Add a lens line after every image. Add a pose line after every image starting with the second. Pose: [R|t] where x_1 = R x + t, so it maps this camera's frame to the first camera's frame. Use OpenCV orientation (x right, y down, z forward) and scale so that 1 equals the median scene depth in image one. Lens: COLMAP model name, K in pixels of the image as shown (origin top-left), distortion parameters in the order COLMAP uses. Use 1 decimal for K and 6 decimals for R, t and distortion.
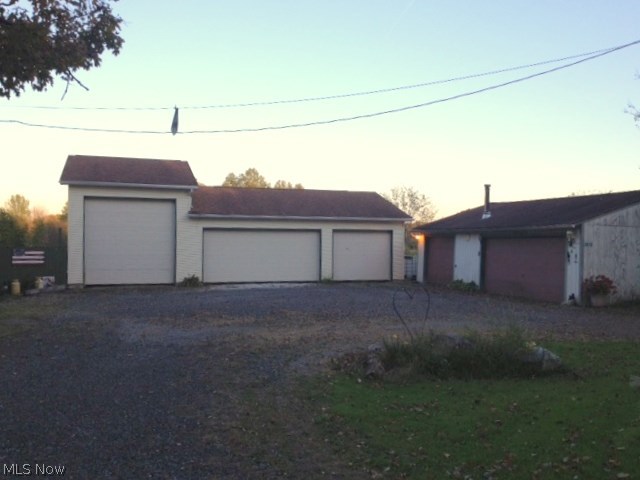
lens RADIAL K [[637.9, 0, 320.0], [0, 637.9, 240.0], [0, 0, 1]] dist [0.171177, -0.456231]
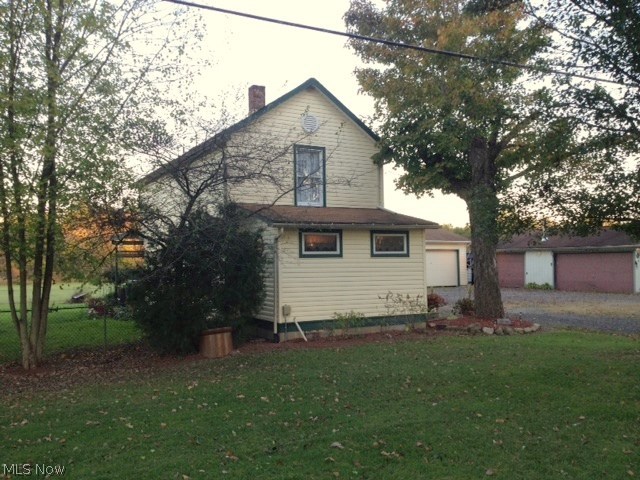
lens RADIAL K [[637.9, 0, 320.0], [0, 637.9, 240.0], [0, 0, 1]] dist [0.171177, -0.456231]
pose [[0.963794, -0.008544, 0.266511, -0.674435], [0.016750, 0.999452, -0.028535, -0.001500], [-0.266122, 0.031966, 0.963409, -0.318213]]
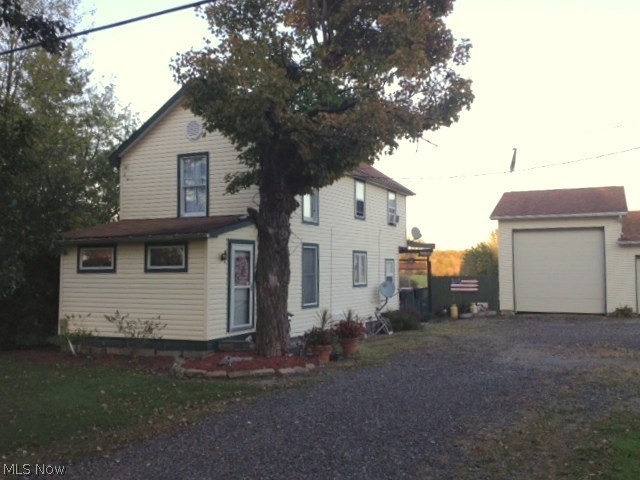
lens RADIAL K [[637.9, 0, 320.0], [0, 637.9, 240.0], [0, 0, 1]] dist [0.171177, -0.456231]
pose [[0.730684, -0.042667, -0.681381, 0.129138], [0.012135, 0.998699, -0.049523, -0.000116], [0.682608, 0.027917, 0.730252, -0.008200]]
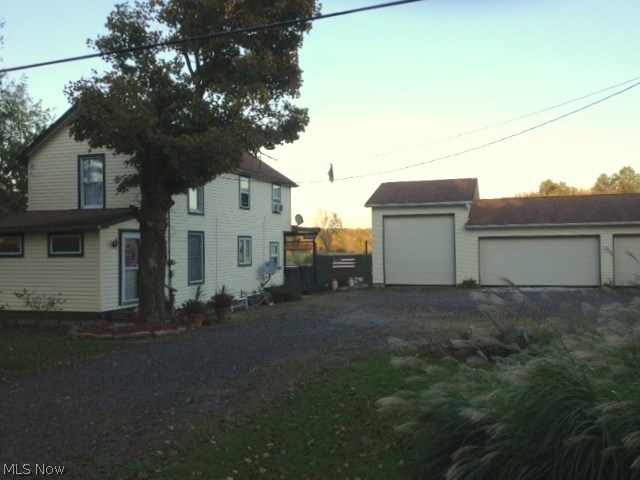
lens RADIAL K [[651.9, 0, 340.3], [0, 651.9, 239.3], [0, 0, 1]] dist [0.176780, -0.452283]
pose [[0.806204, -0.023491, -0.591171, 0.316588], [0.020820, 0.999719, -0.011332, -0.006807], [0.591271, -0.003172, 0.806466, -0.092058]]
